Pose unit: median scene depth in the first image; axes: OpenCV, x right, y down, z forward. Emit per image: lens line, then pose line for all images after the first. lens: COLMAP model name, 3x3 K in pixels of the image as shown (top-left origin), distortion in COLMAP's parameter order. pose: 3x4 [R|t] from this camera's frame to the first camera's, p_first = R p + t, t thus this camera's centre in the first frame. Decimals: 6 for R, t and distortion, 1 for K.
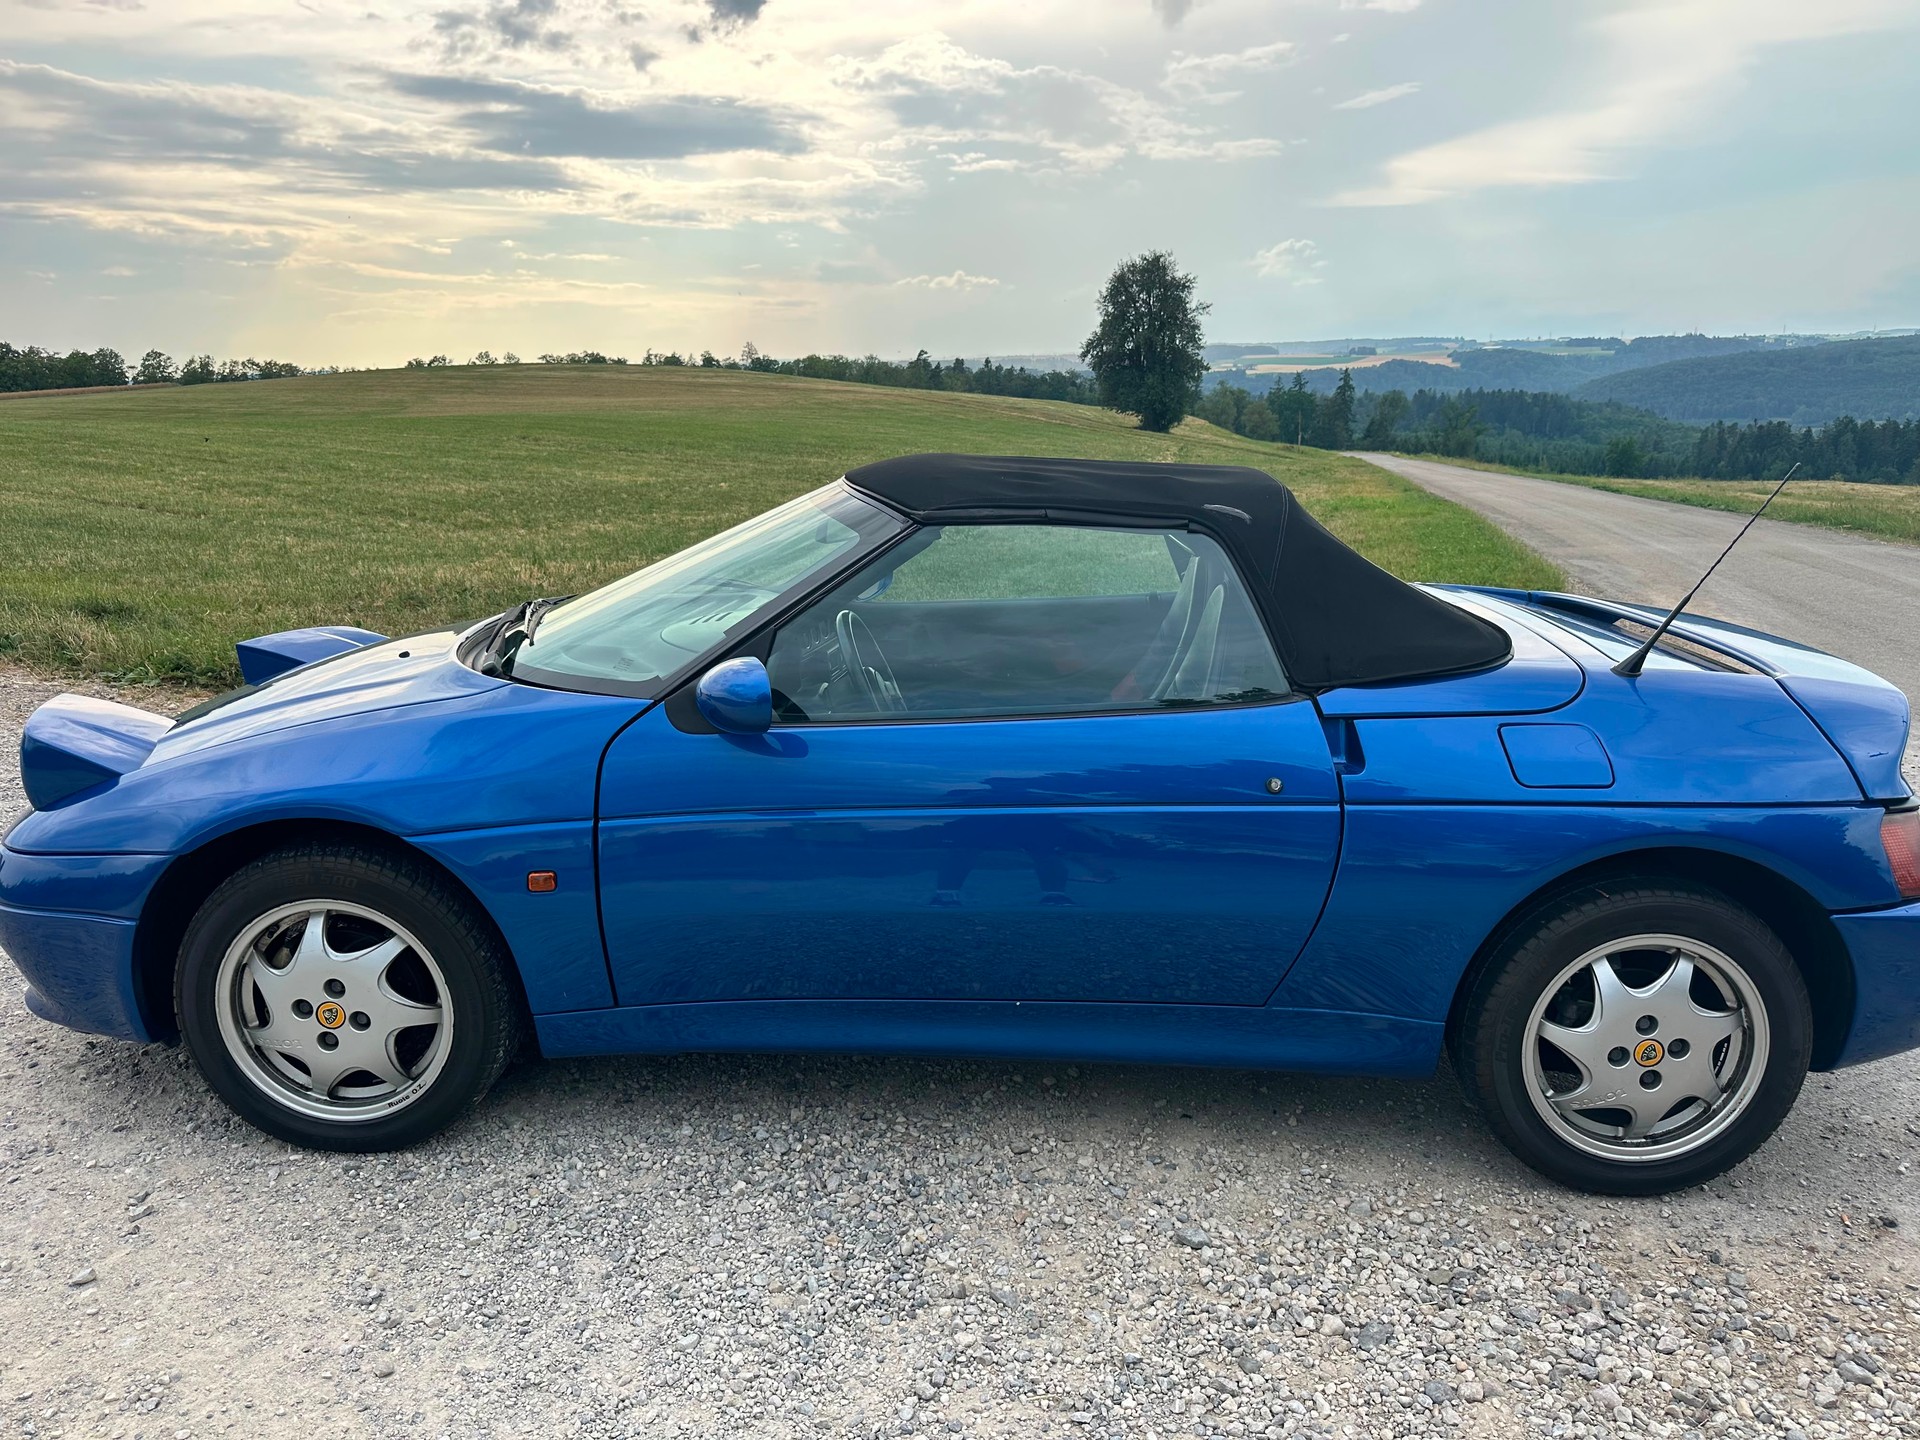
lens RADIAL K [[1363.8, 0, 973.7], [0, 1363.8, 706.8], [0, 0, 1]] dist [0.016602, -0.034050]
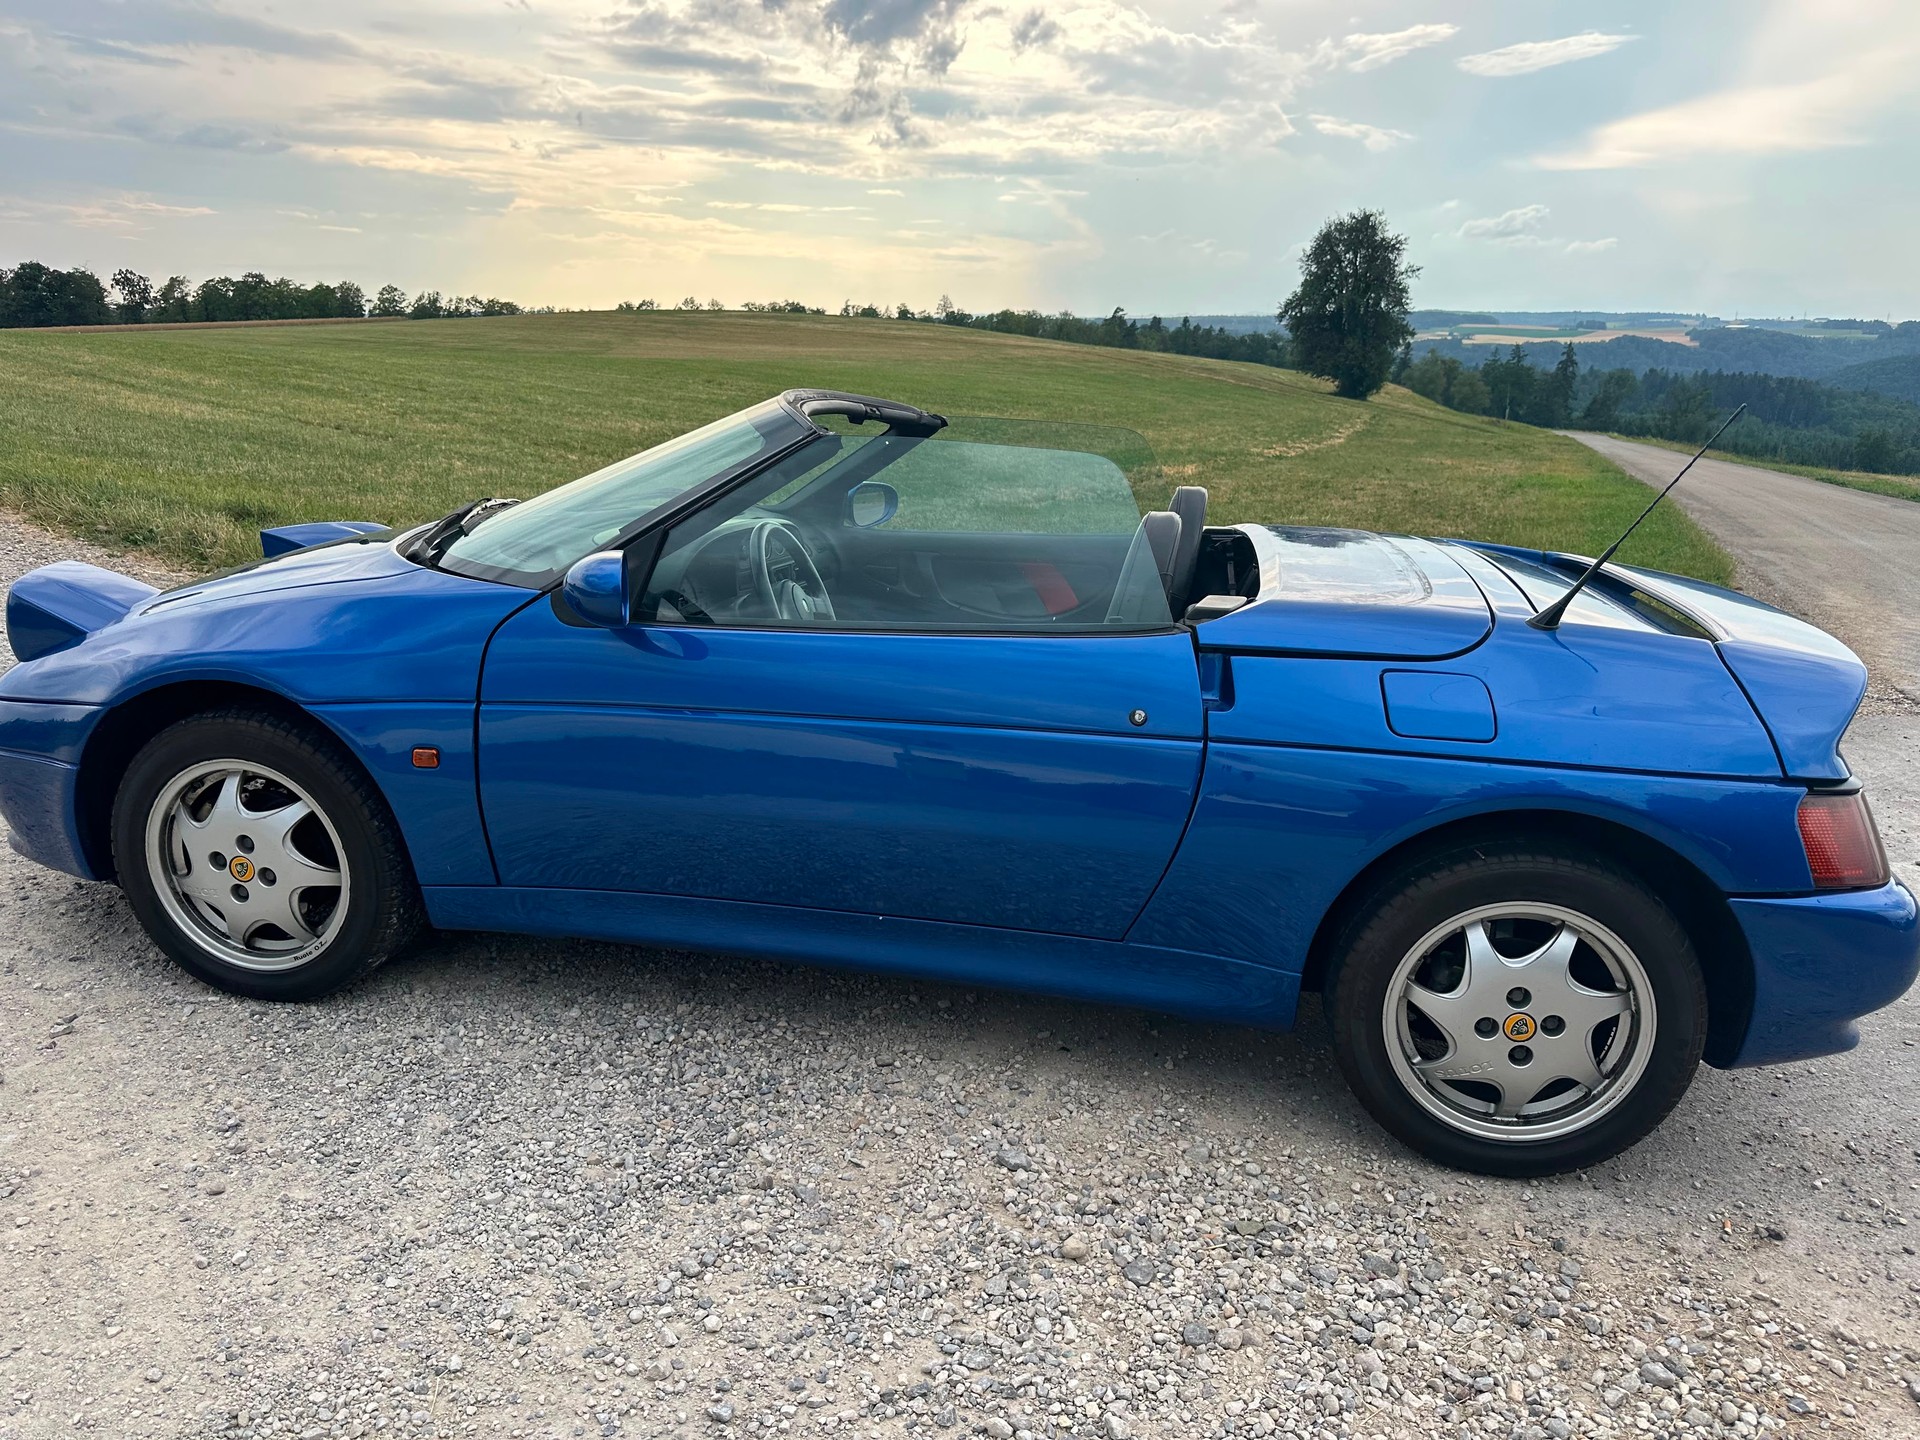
lens RADIAL K [[1363.8, 0, 964.5], [0, 1363.8, 730.6], [0, 0, 1]] dist [0.016602, -0.034050]
pose [[0.988914, 0.072212, -0.129750, 0.220156], [-0.066269, 0.996571, 0.049553, 0.027702], [0.132883, -0.040405, 0.990308, 0.022183]]
